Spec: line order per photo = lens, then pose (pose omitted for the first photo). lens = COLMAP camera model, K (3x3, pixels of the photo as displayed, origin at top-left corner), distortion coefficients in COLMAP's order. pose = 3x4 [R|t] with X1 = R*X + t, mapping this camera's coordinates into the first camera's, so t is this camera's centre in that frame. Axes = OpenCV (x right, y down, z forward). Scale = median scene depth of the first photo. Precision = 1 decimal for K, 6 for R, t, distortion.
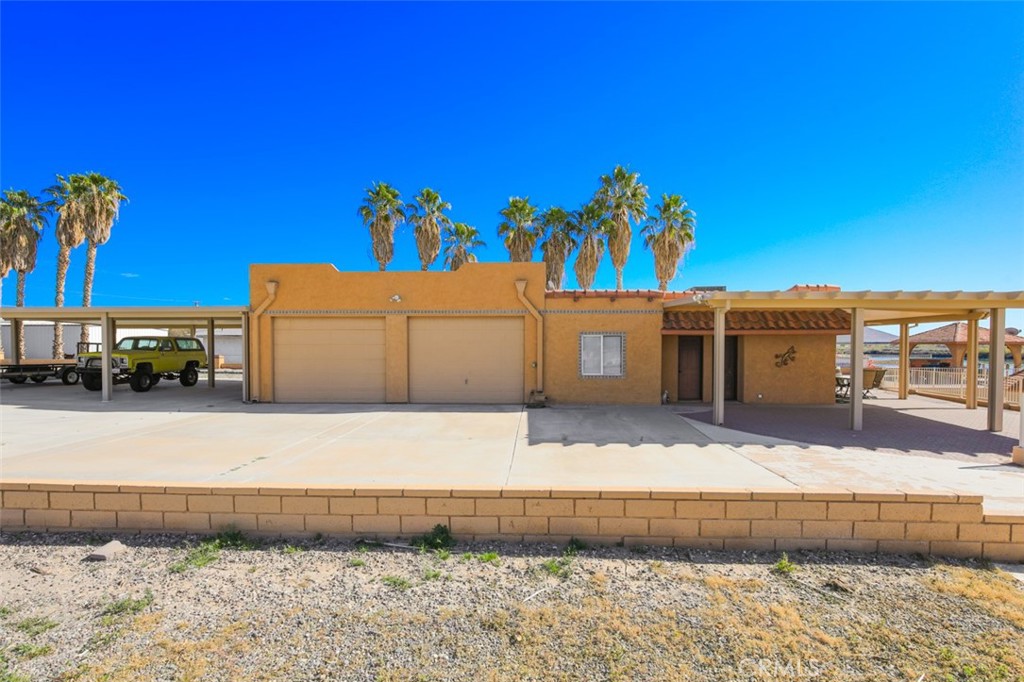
lens RADIAL K [[487.9, 0, 512.0], [0, 487.9, 341.0], [0, 0, 1]] dist [-0.000018, -0.000045]
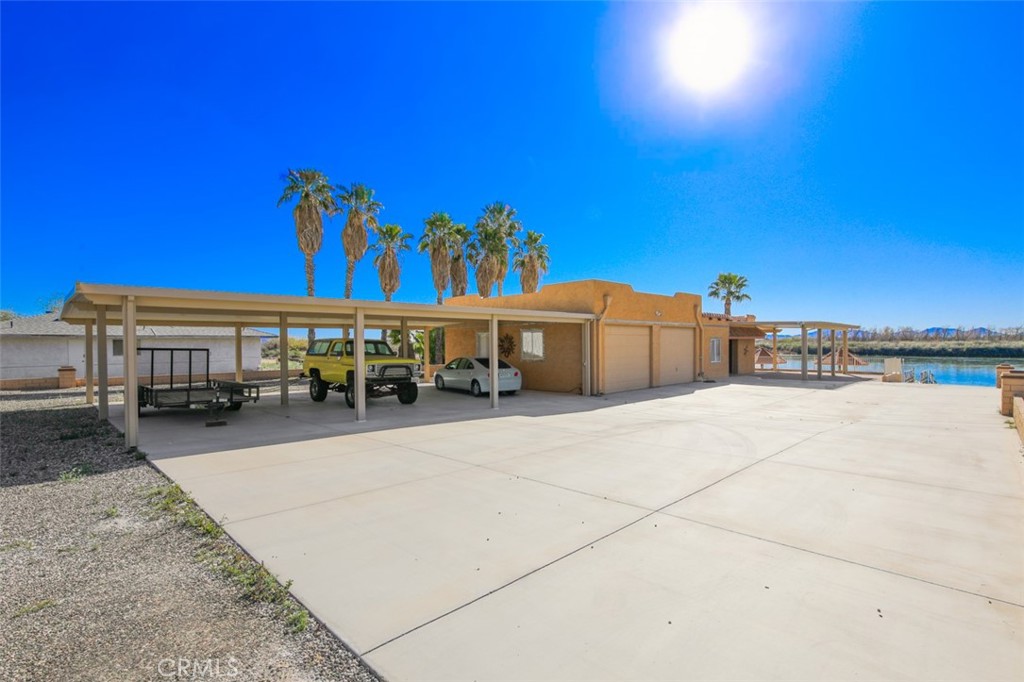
lens RADIAL K [[487.9, 0, 512.0], [0, 487.9, 341.0], [0, 0, 1]] dist [-0.000018, -0.000045]
pose [[0.662086, 0.000174, 0.749428, -1.263558], [0.000209, 1.000000, -0.000416, -0.005147], [-0.749428, 0.000432, 0.662086, 0.290745]]
